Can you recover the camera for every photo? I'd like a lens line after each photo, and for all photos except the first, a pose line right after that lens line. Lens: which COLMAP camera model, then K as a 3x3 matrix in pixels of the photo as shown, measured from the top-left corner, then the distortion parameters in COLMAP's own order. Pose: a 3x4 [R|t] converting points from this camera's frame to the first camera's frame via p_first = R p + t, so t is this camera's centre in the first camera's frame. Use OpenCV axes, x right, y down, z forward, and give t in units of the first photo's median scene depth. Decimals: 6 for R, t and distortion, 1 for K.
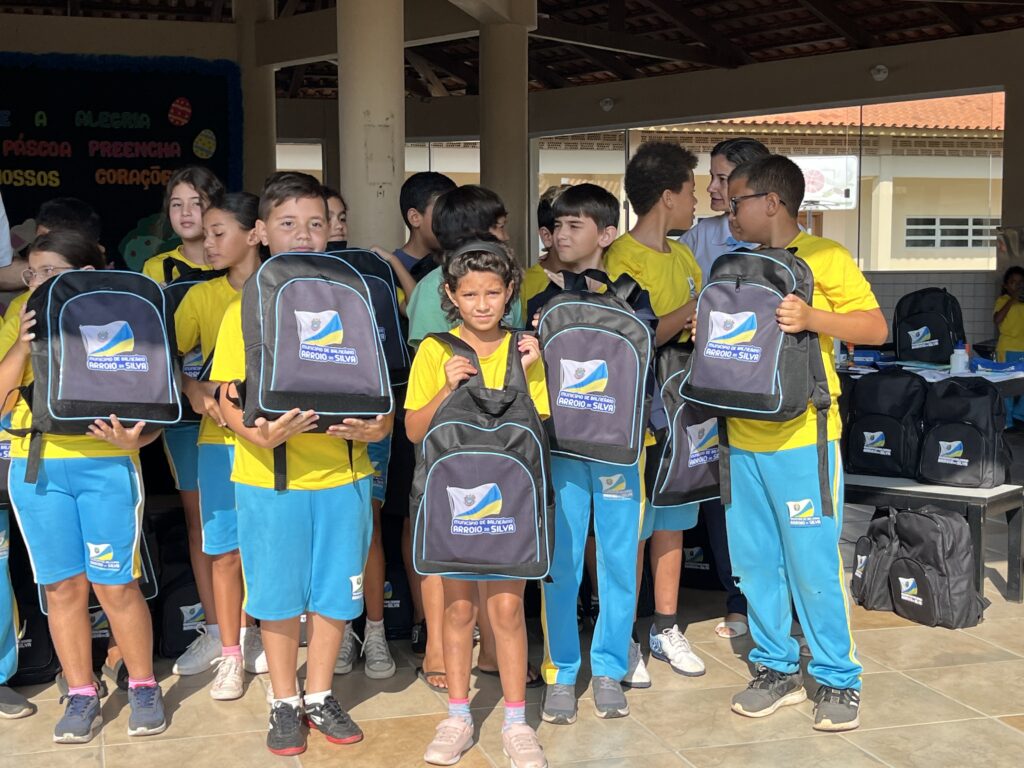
lens RADIAL K [[1393.4, 0, 510.0], [0, 1393.4, 383.8], [0, 0, 1]] dist [0.083767, 0.000000]
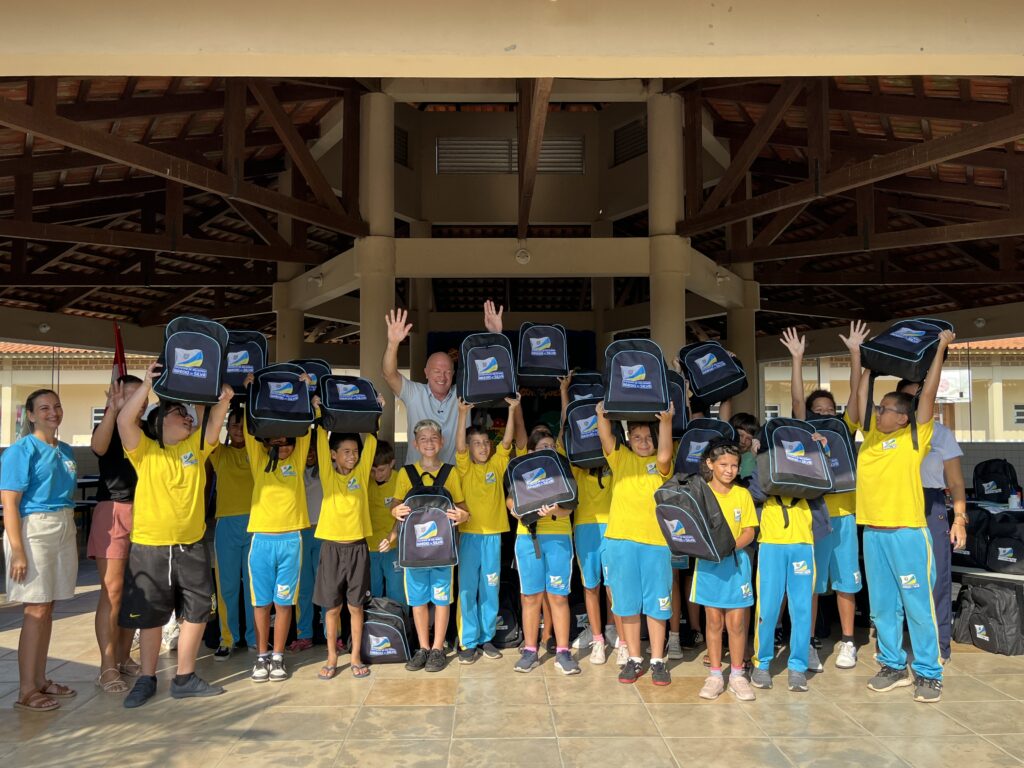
lens RADIAL K [[851.3, 0, 492.8], [0, 851.3, 404.7], [0, 0, 1]] dist [0.023560, 0.002213]
pose [[0.956970, -0.012827, -0.289905, 0.013156], [-0.019760, 0.993823, -0.109201, -0.007398], [0.289515, 0.110230, 0.950805, -0.238171]]
